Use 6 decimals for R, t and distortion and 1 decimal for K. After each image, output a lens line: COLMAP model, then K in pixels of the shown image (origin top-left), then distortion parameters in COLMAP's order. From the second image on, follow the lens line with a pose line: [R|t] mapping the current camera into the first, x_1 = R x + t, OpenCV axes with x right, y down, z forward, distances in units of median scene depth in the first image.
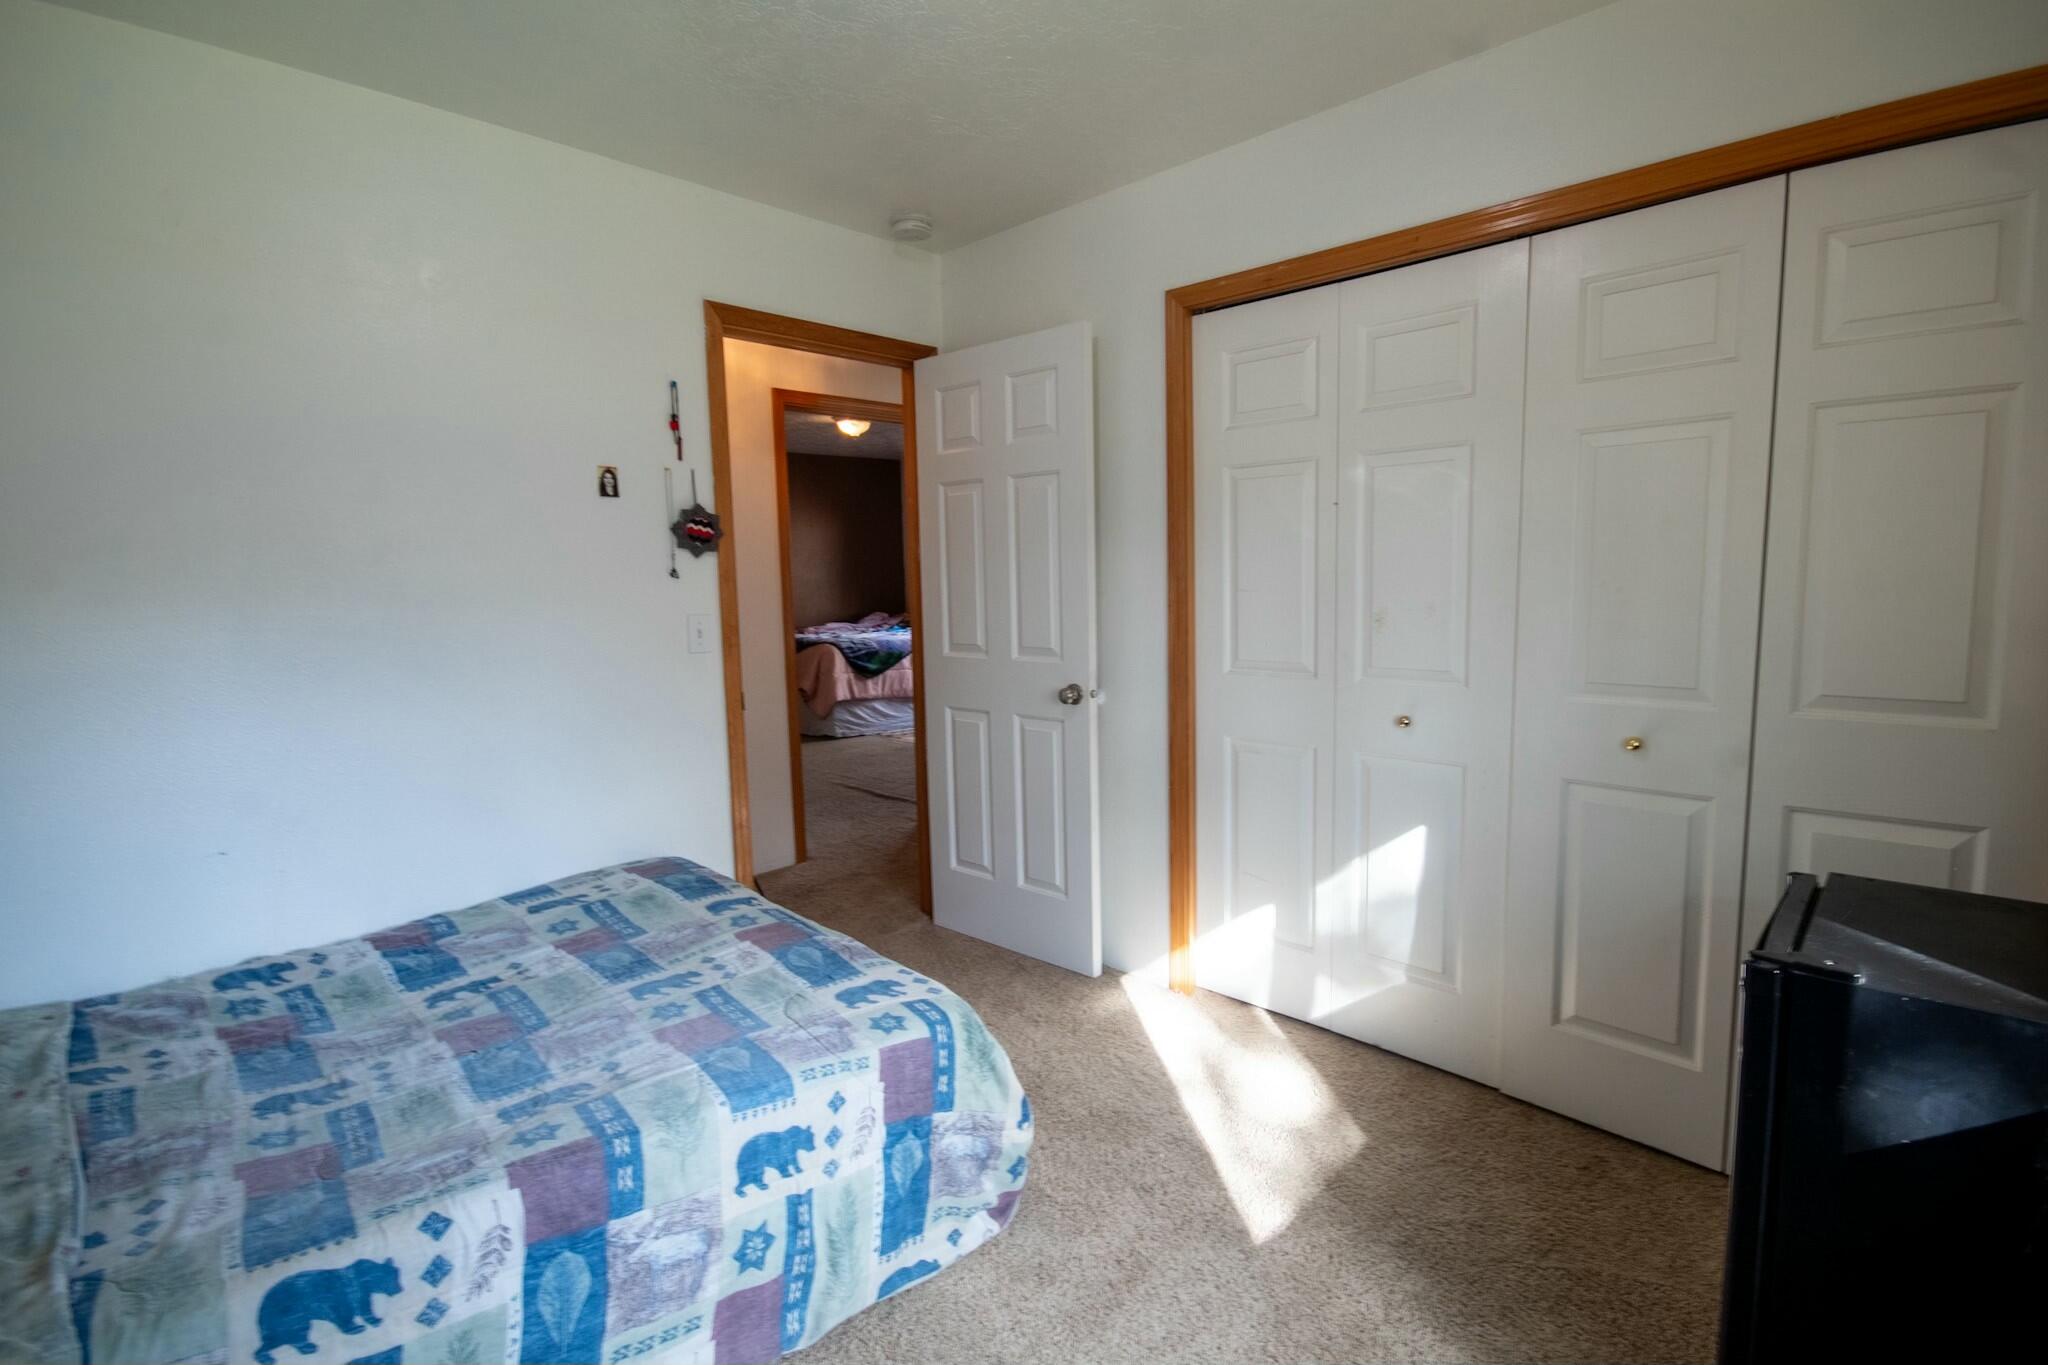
lens RADIAL K [[946.8, 0, 1022.1], [0, 946.8, 680.0], [0, 0, 1]] dist [0.012680, -0.011141]
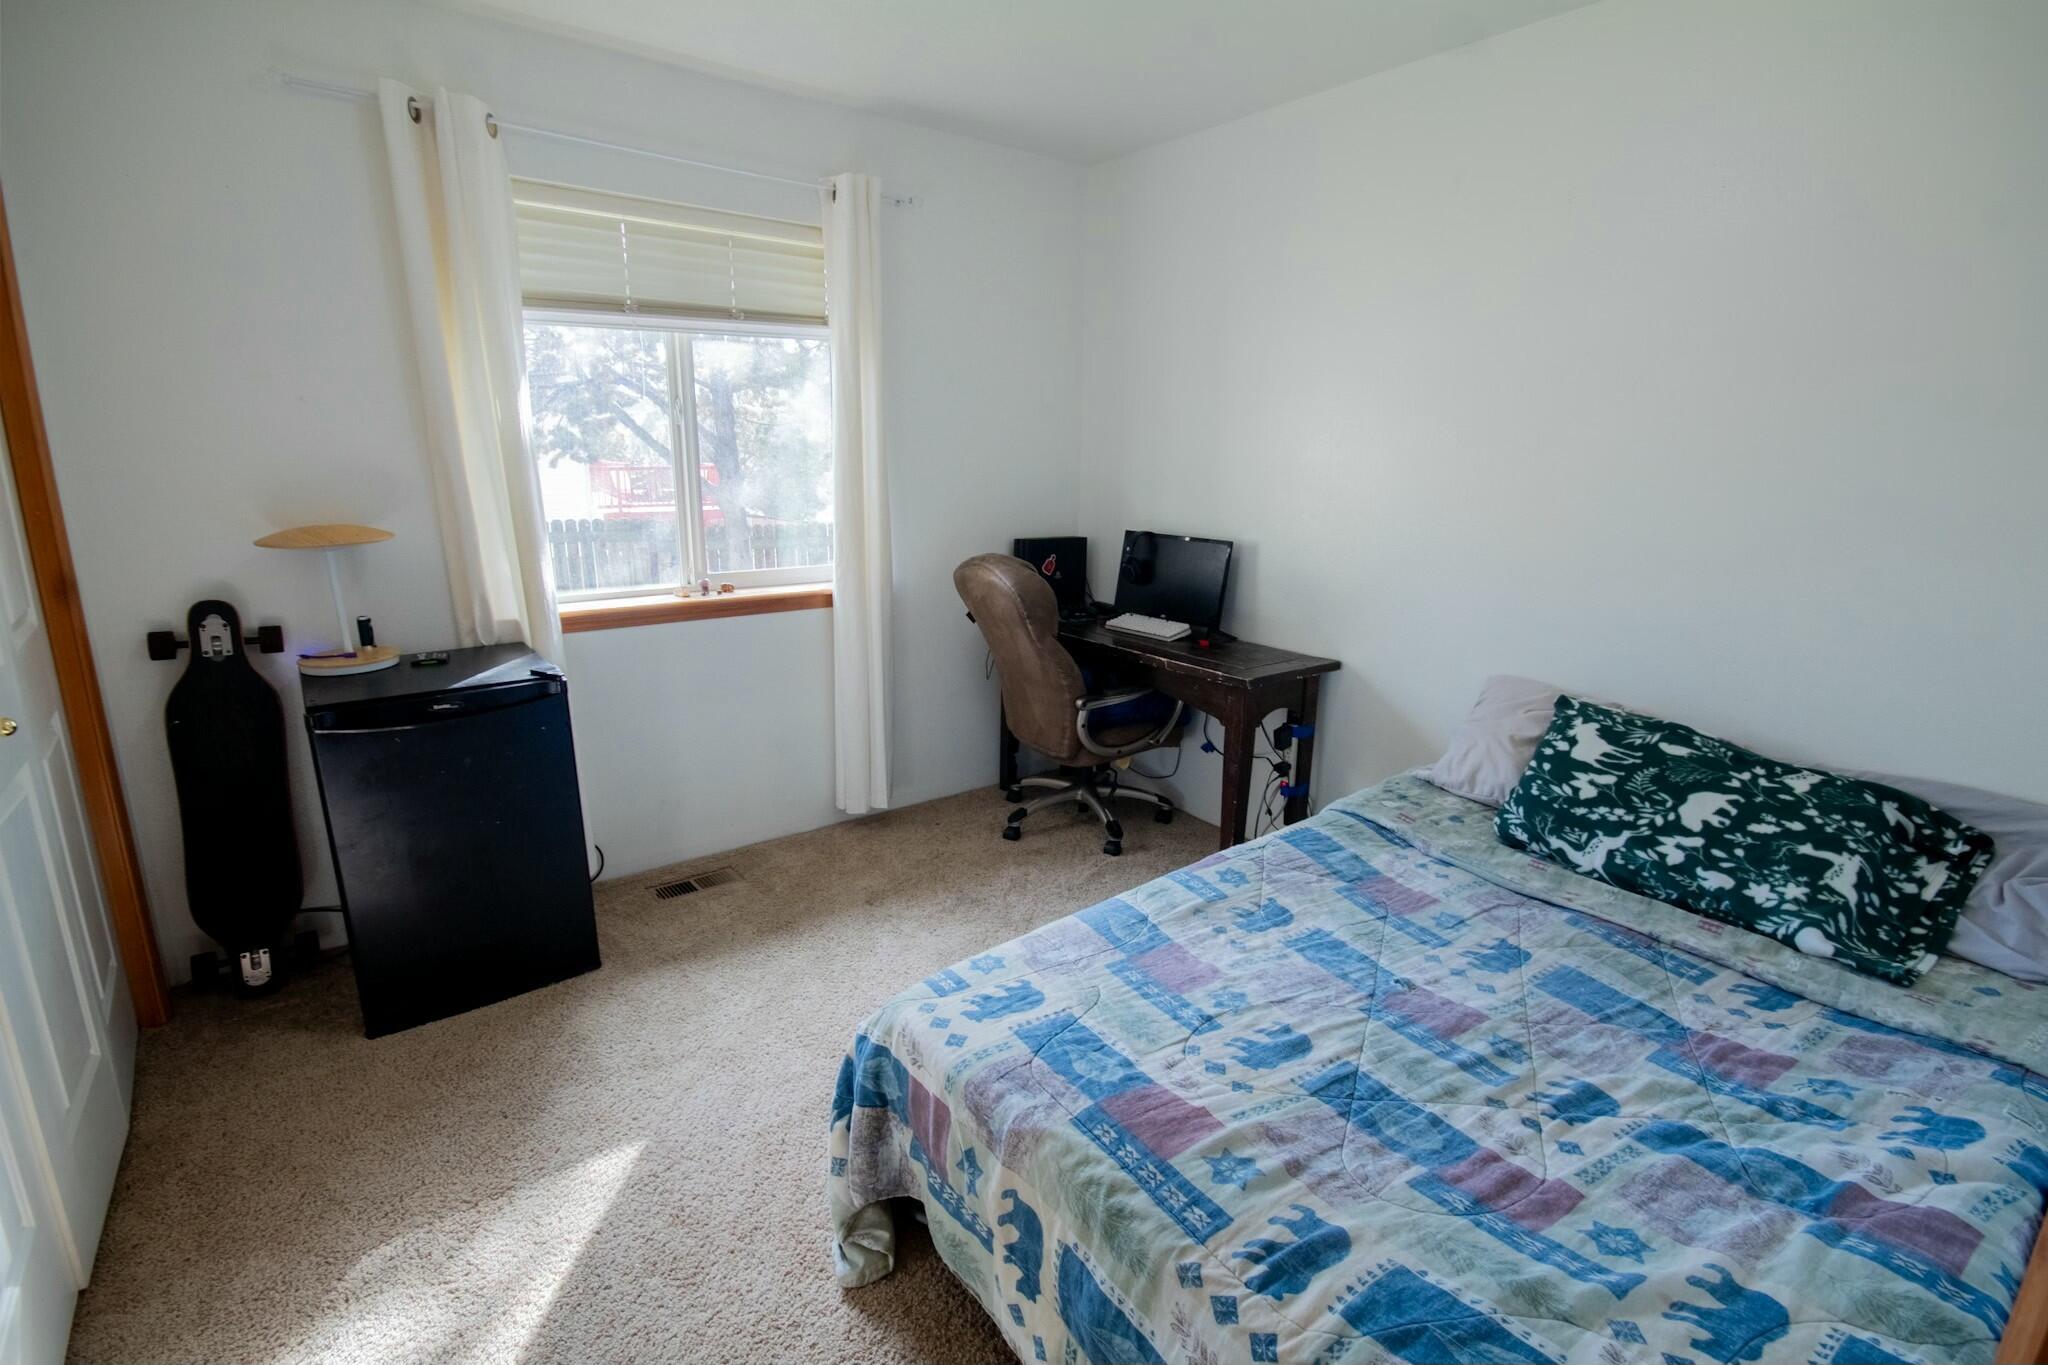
lens RADIAL K [[946.8, 0, 1025.8], [0, 946.8, 683.9], [0, 0, 1]] dist [0.012680, -0.011141]
pose [[-0.989804, -0.027489, 0.139761, -0.285501], [0.022712, 0.938191, 0.345373, -0.220545], [-0.140616, 0.345025, -0.928000, 1.658488]]
